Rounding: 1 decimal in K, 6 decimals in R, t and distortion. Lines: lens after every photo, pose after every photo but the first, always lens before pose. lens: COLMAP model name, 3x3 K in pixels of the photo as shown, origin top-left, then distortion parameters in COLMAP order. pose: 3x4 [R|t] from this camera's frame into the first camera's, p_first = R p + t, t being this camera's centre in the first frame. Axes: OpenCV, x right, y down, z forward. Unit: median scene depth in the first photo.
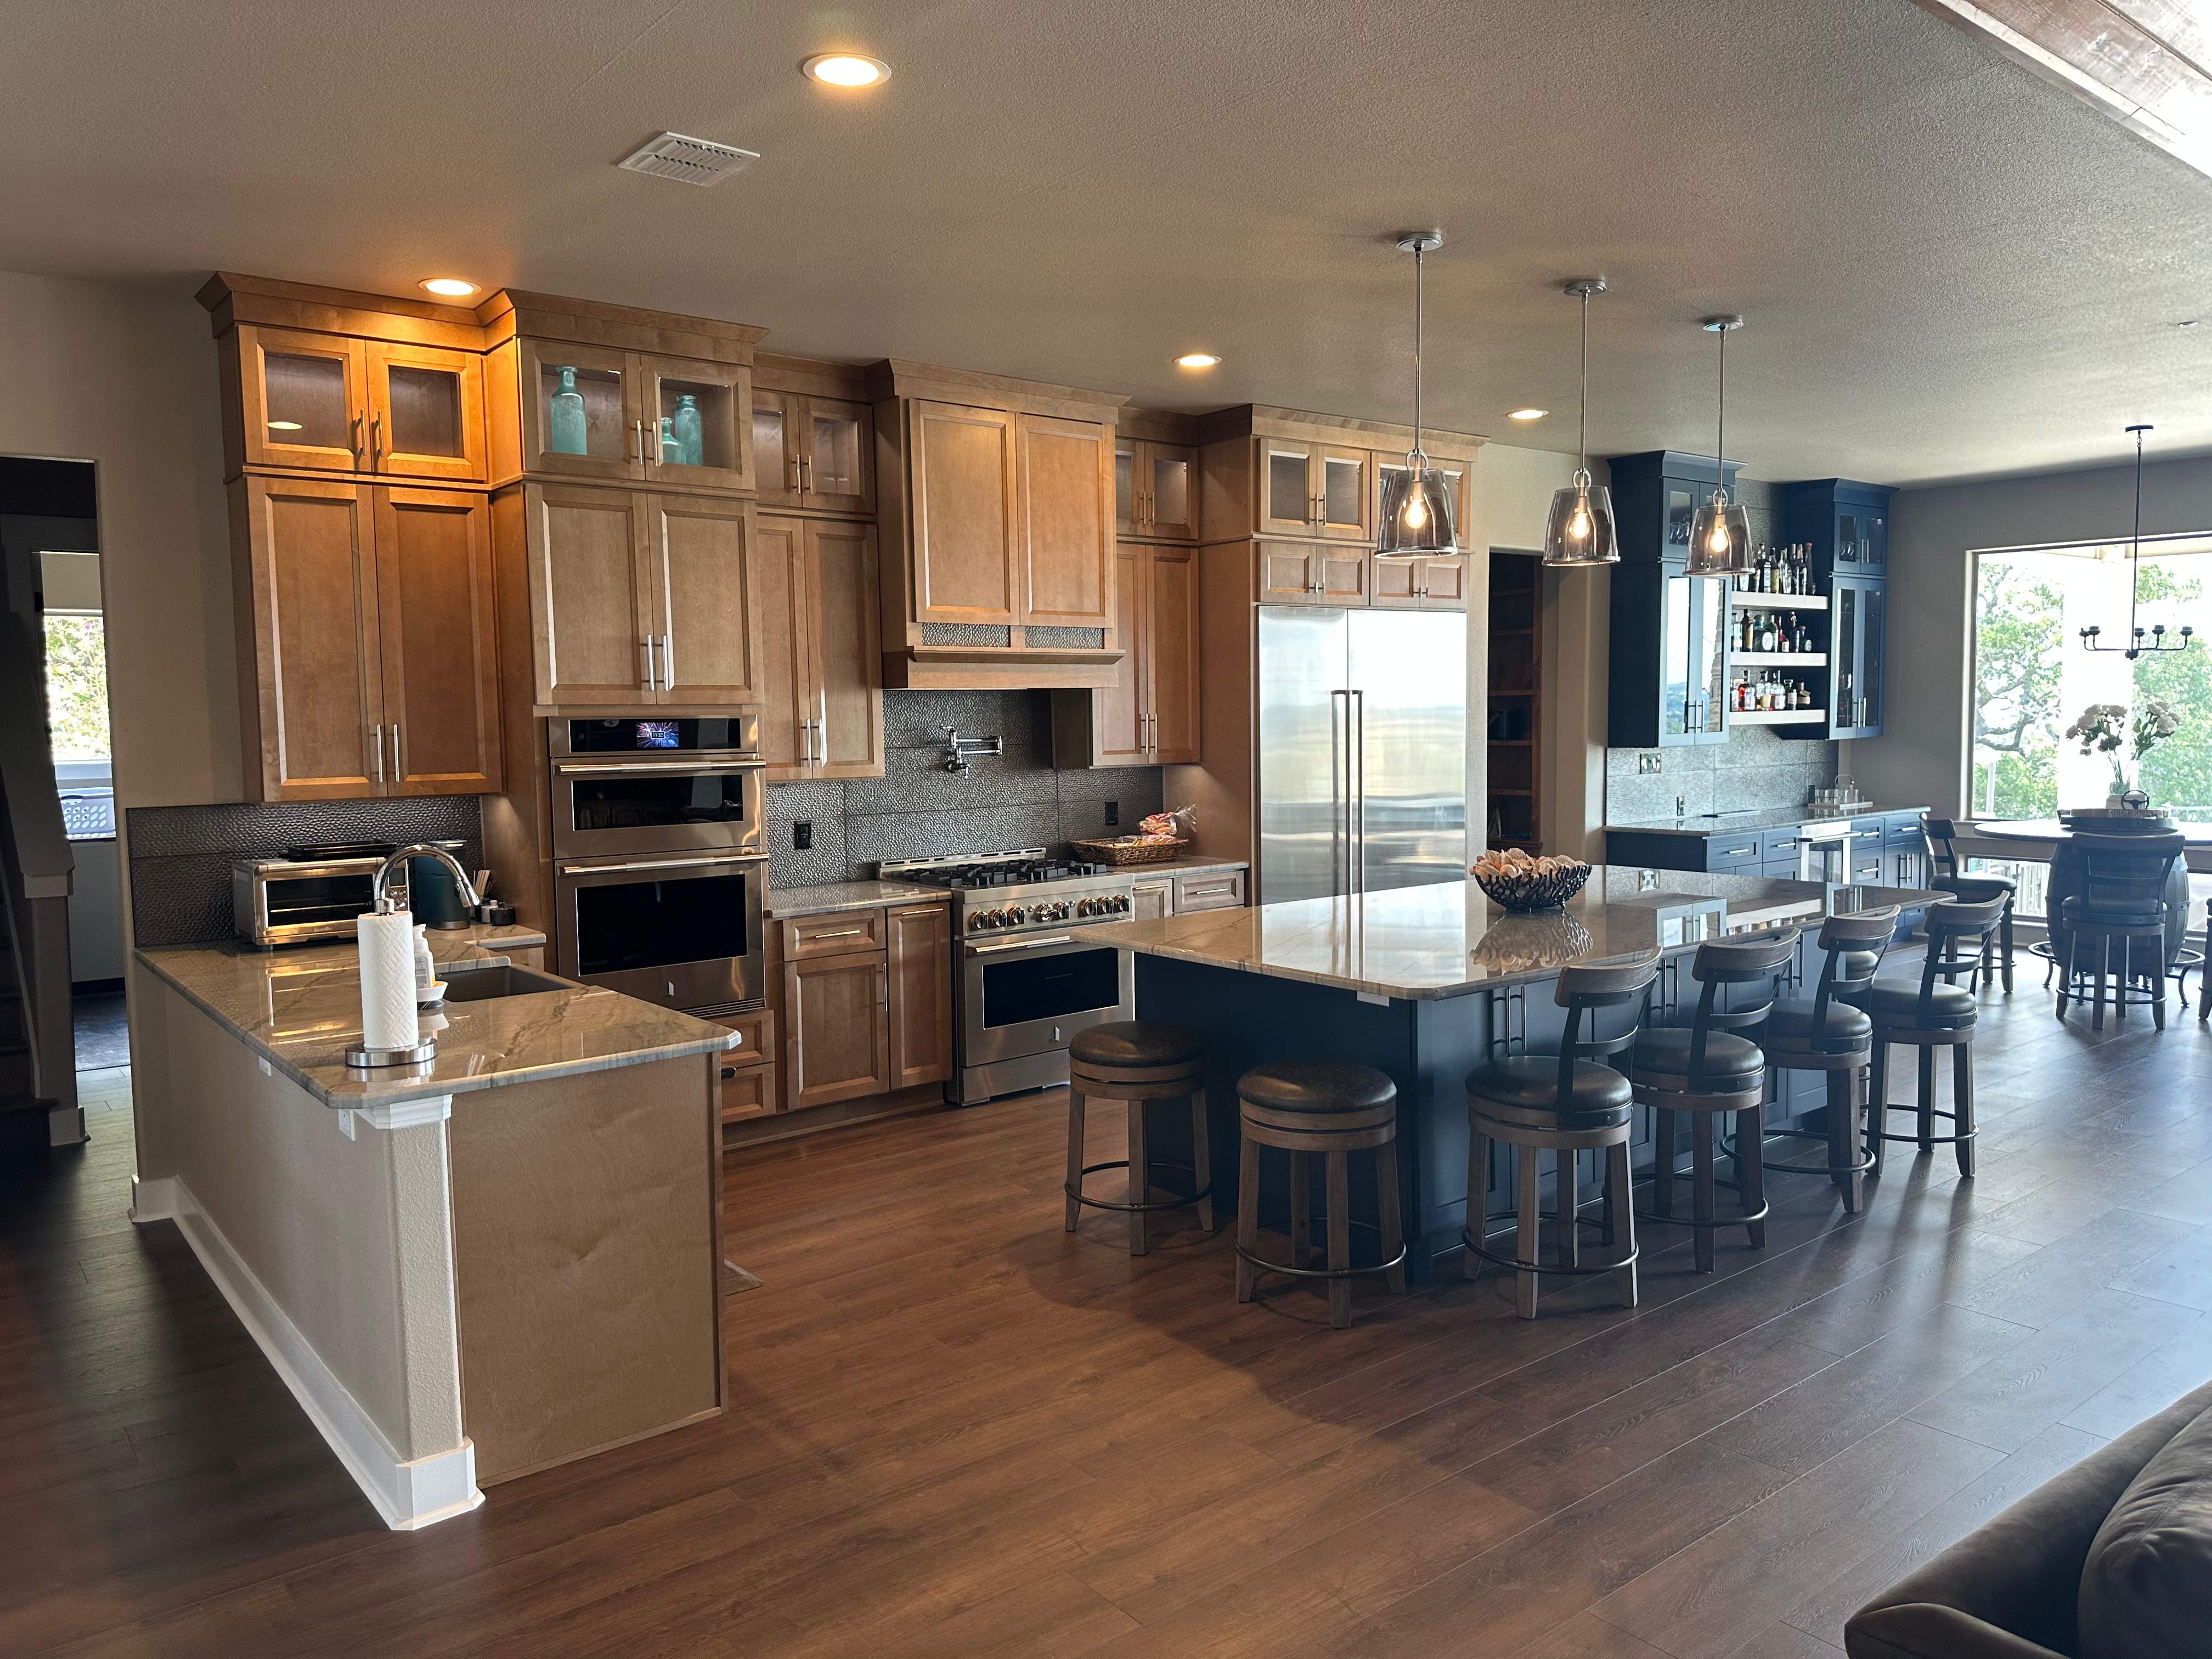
lens RADIAL K [[1561.4, 0, 1101.8], [0, 1561.4, 832.7], [0, 0, 1]] dist [0.168404, -0.322007]
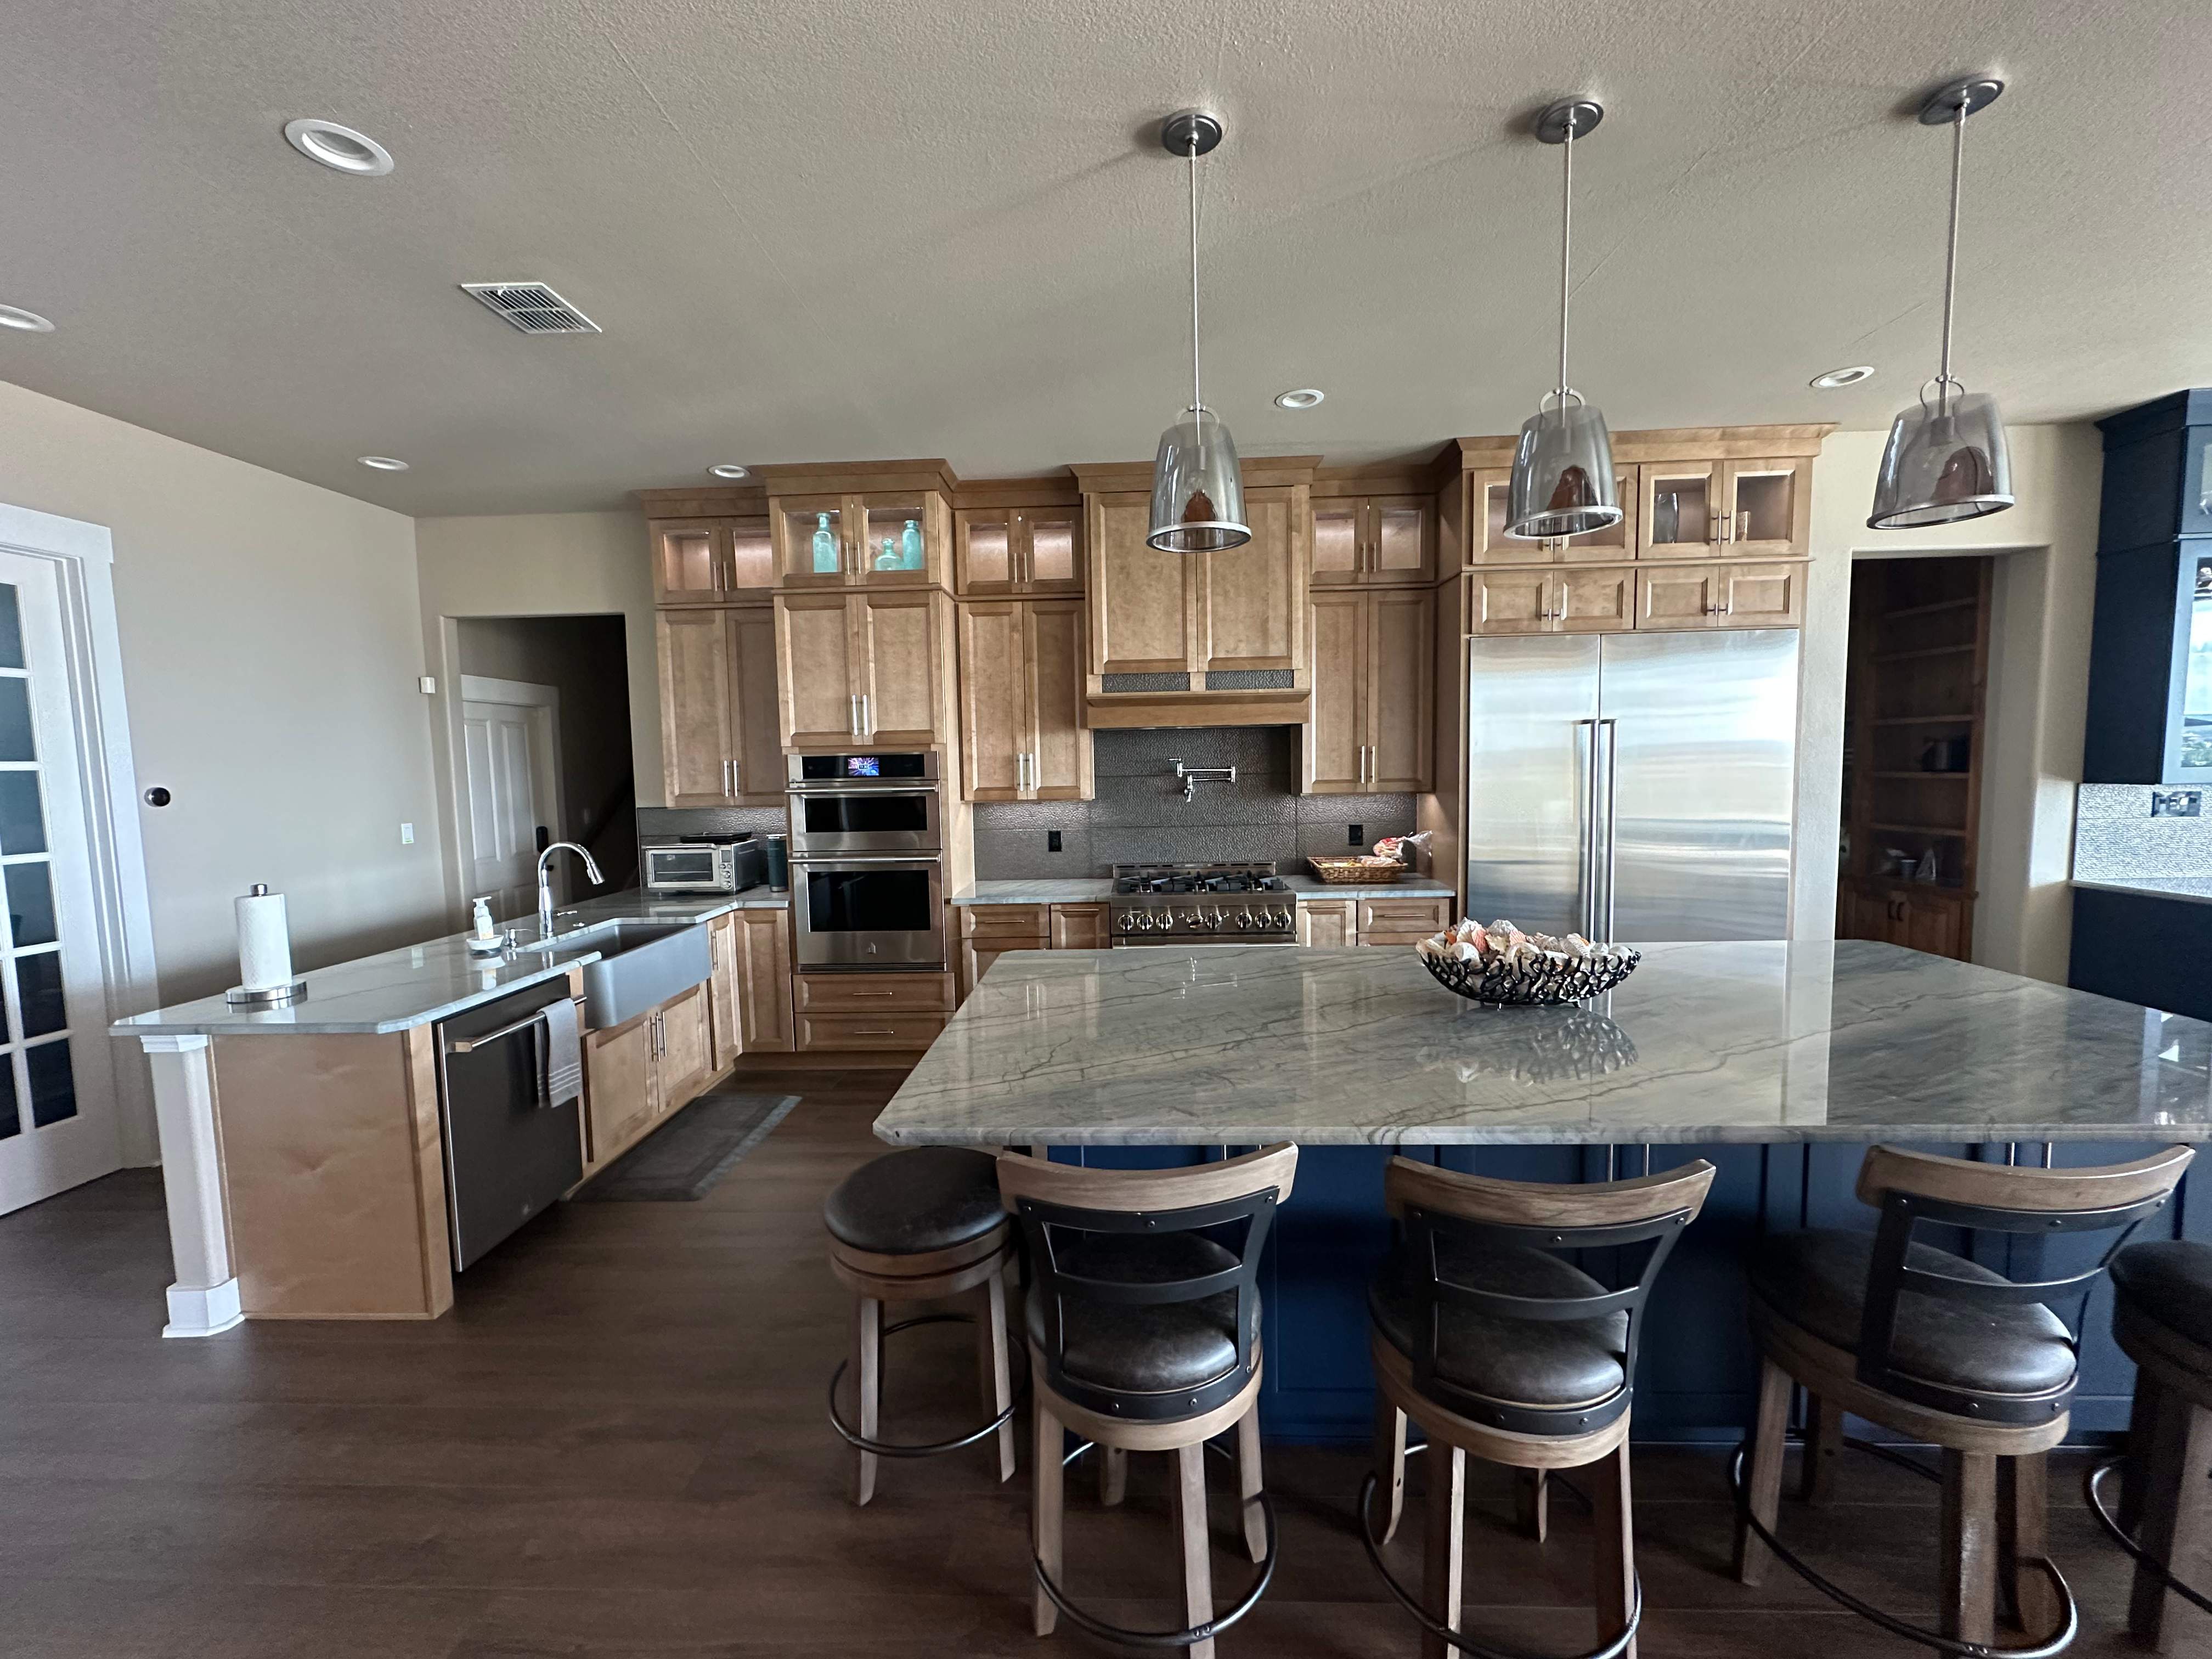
lens RADIAL K [[881.2, 0, 1106.0], [0, 881.2, 829.5], [0, 0, 1]] dist [-0.000162, 0.000056]
pose [[0.755171, 0.052789, -0.653399, 0.345859], [-0.040723, 0.998605, 0.033613, -0.036519], [0.654261, 0.001225, 0.756268, 0.484931]]
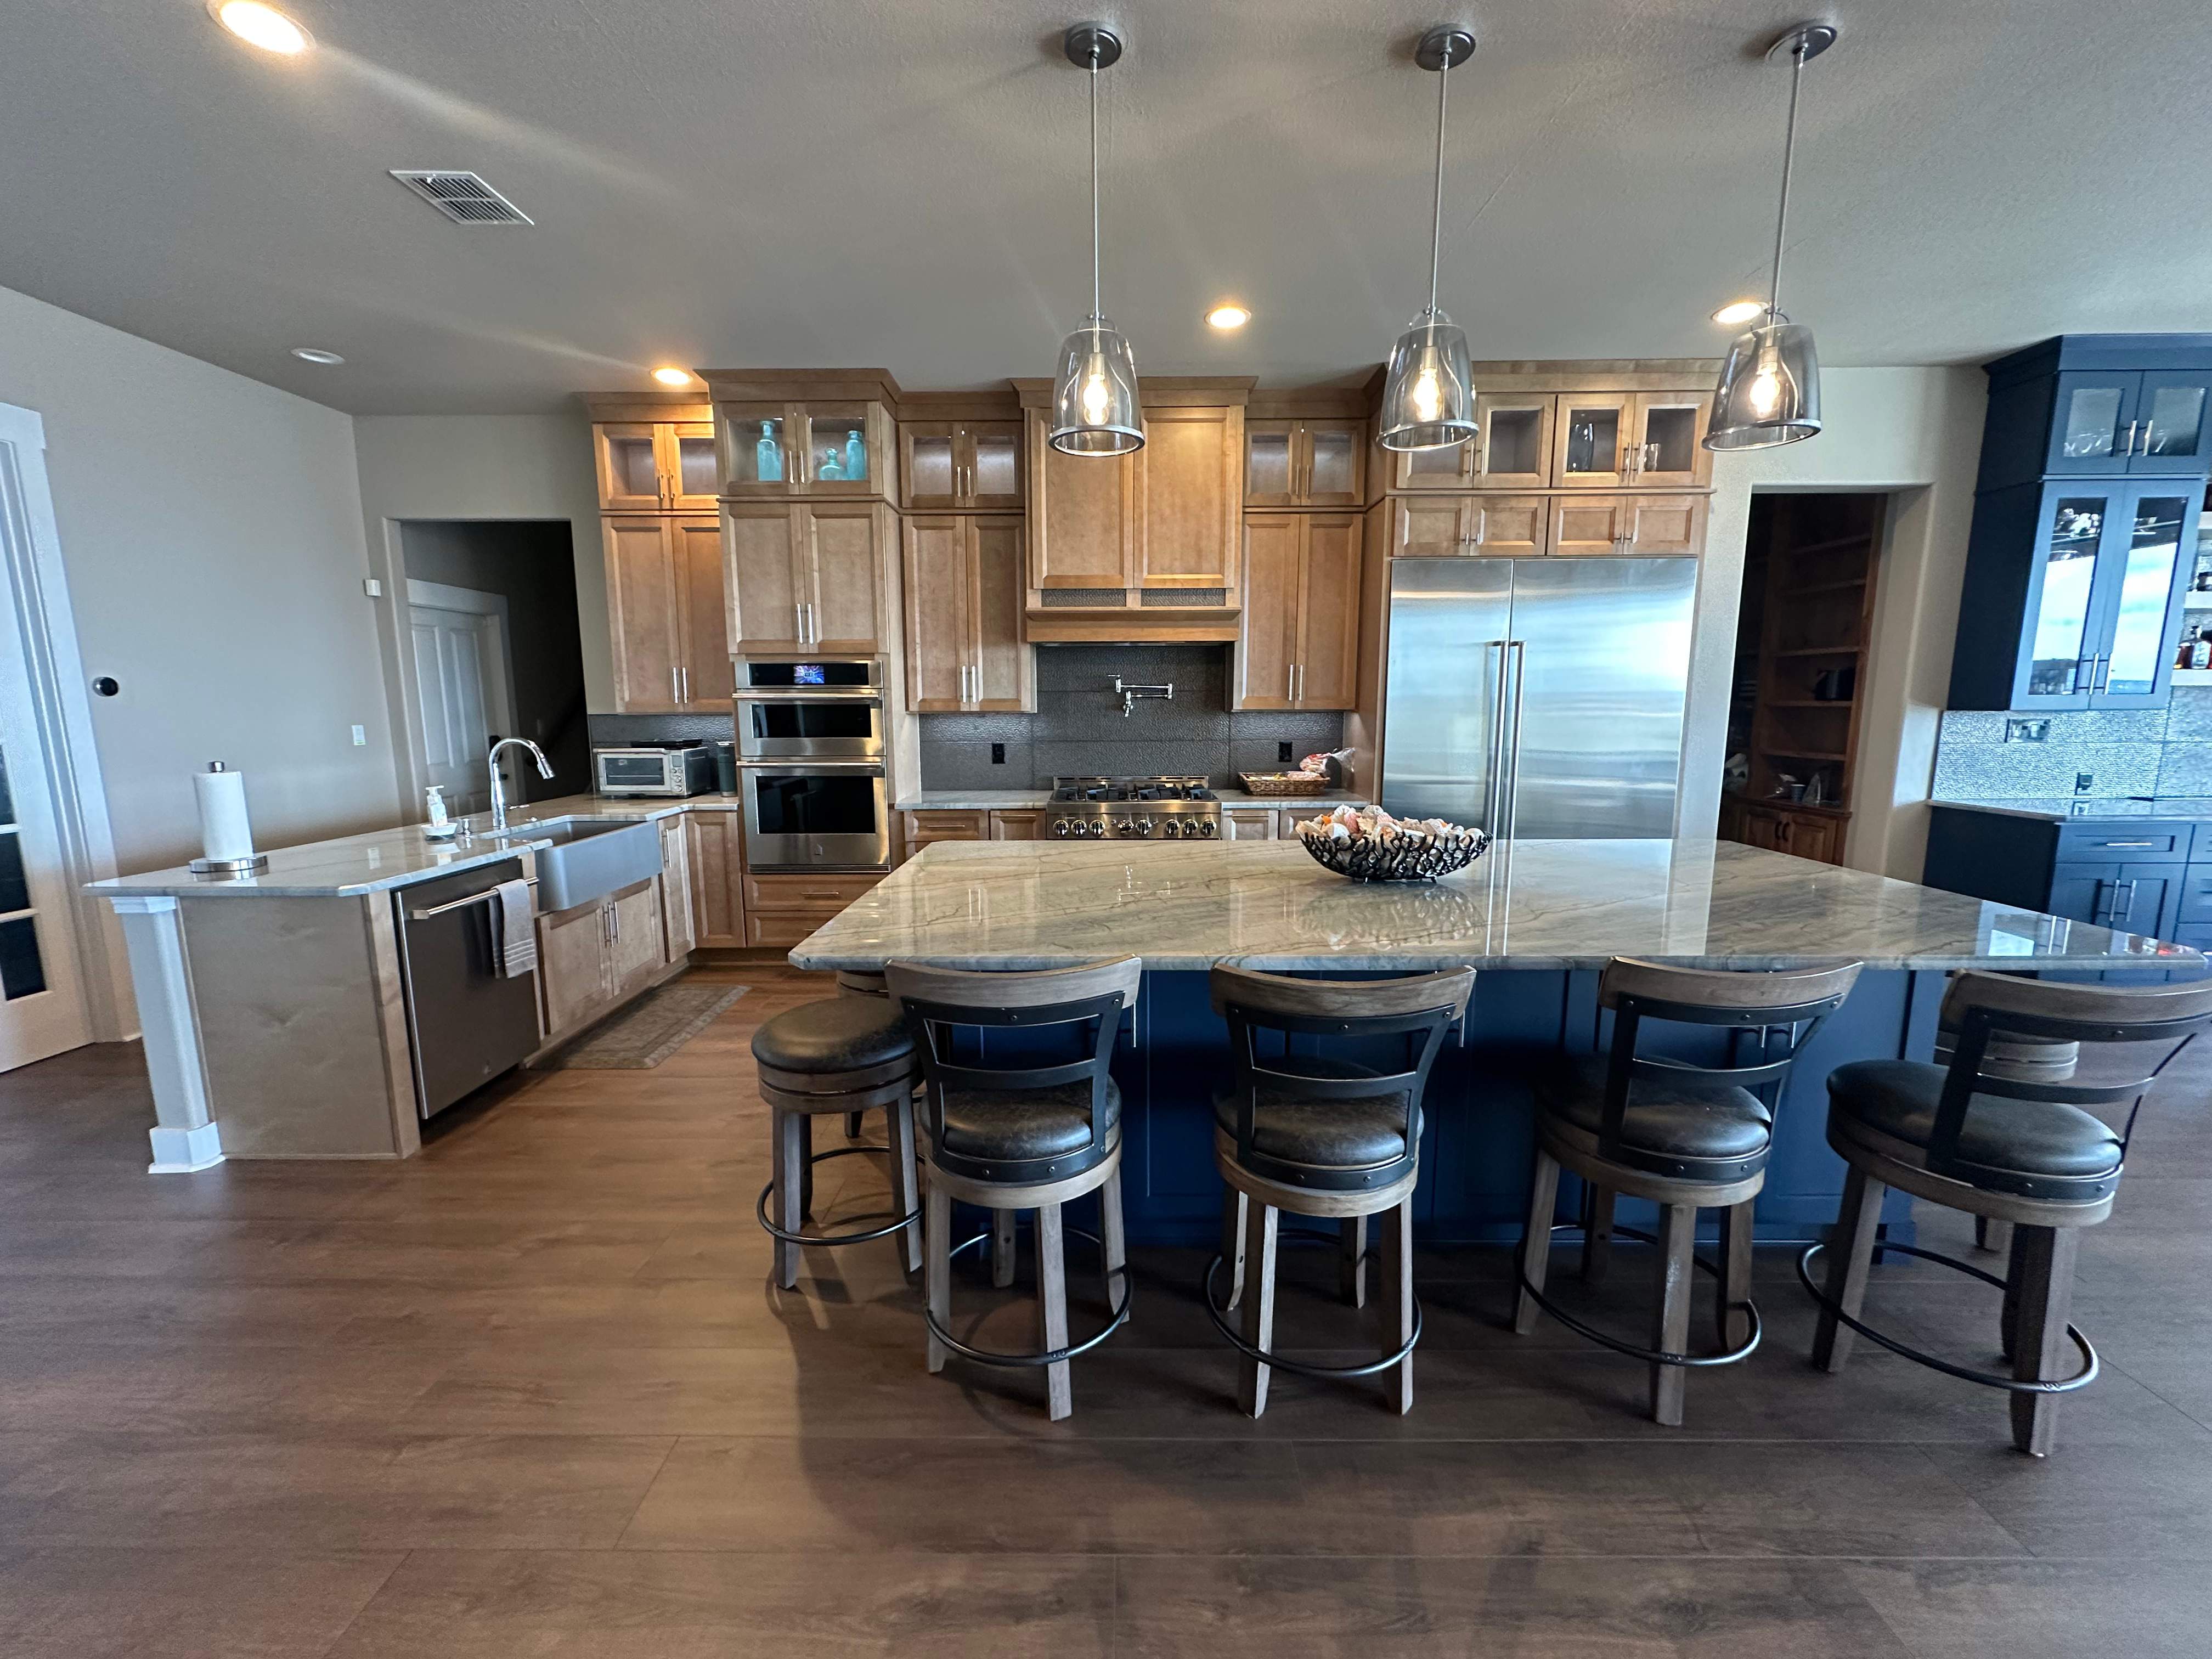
lens RADIAL K [[881.2, 0, 1106.0], [0, 881.2, 829.5], [0, 0, 1]] dist [-0.000162, 0.000056]
pose [[0.774867, 0.107736, -0.622876, 0.392507], [-0.056877, 0.993255, 0.101042, -0.016102], [0.629561, -0.042867, 0.775768, 0.475212]]
